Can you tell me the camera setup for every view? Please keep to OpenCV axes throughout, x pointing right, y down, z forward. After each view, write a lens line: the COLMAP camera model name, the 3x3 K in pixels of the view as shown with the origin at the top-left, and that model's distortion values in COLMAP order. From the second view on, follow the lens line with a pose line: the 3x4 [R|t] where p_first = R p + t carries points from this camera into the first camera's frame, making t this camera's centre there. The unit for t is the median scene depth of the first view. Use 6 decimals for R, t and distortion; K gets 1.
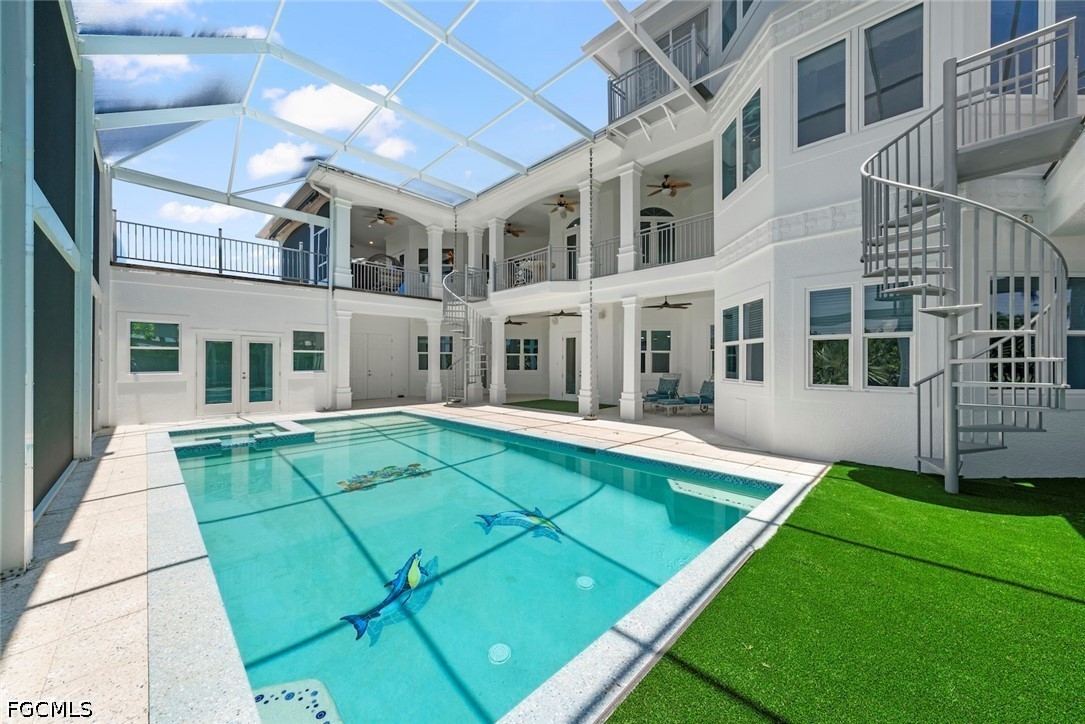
lens RADIAL K [[382.9, 0, 542.5], [0, 382.9, 362.0], [0, 0, 1]] dist [-0.000009, -0.000003]
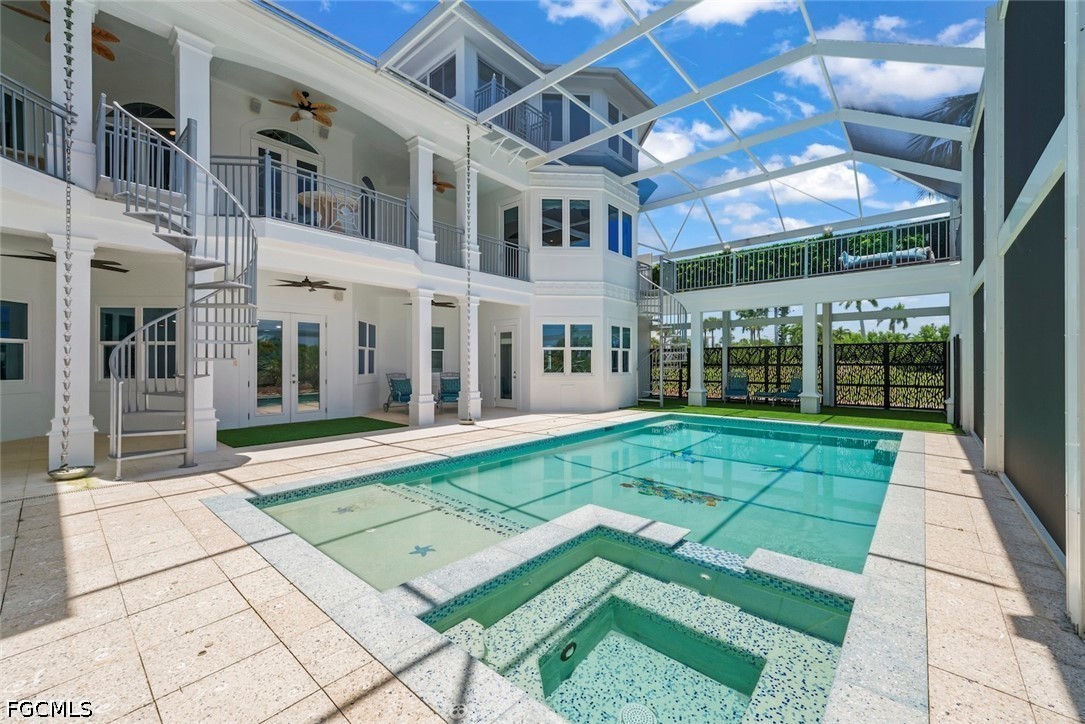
lens RADIAL K [[434.5, 0, 543.2], [0, 434.5, 364.2], [0, 0, 1]] dist [0.000264, -0.000018]
pose [[-0.056206, 0.003402, 0.998413, -1.170577], [-0.003697, 0.999987, -0.003616, 0.015023], [-0.998412, -0.003895, -0.056193, 1.146521]]
